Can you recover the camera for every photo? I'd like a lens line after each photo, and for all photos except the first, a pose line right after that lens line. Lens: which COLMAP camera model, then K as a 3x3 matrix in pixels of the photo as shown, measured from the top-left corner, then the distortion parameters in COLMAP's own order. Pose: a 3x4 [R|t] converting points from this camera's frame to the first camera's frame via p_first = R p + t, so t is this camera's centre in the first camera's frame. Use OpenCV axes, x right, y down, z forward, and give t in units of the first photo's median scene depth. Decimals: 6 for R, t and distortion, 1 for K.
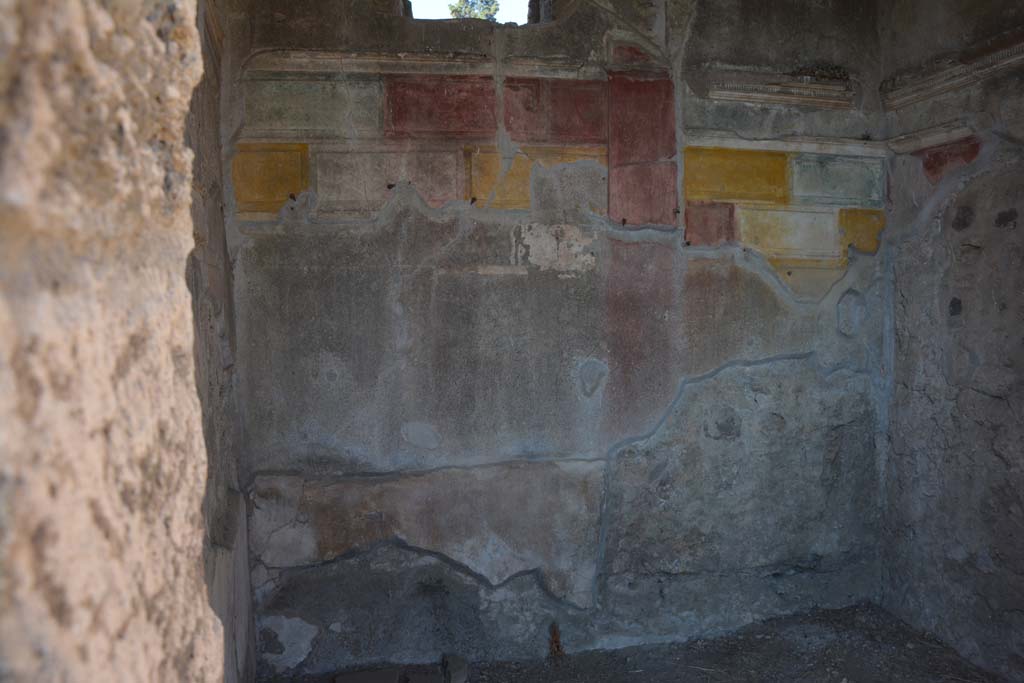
lens RADIAL K [[795.8, 0, 522.0], [0, 795.8, 365.1], [0, 0, 1]] dist [-0.152613, 0.108293]
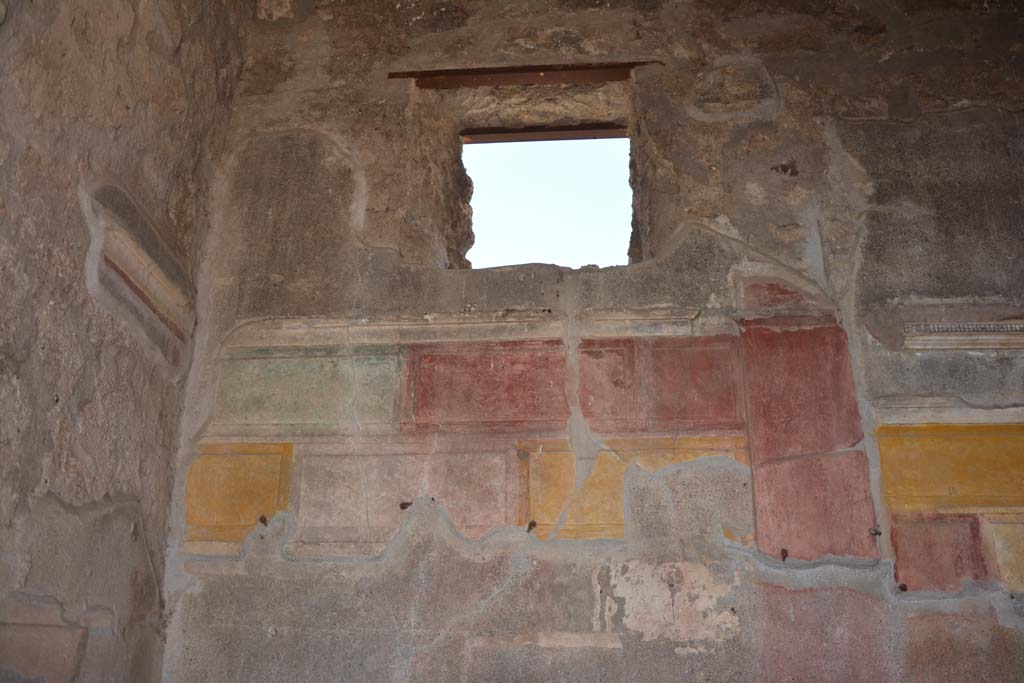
lens RADIAL K [[795.8, 0, 514.4], [0, 795.8, 347.7], [0, 0, 1]] dist [-0.152613, 0.108293]
pose [[0.965265, -0.073165, -0.250818, 0.092549], [-0.037465, 0.911309, -0.410015, -0.077520], [0.258572, 0.405170, 0.876914, 0.378385]]
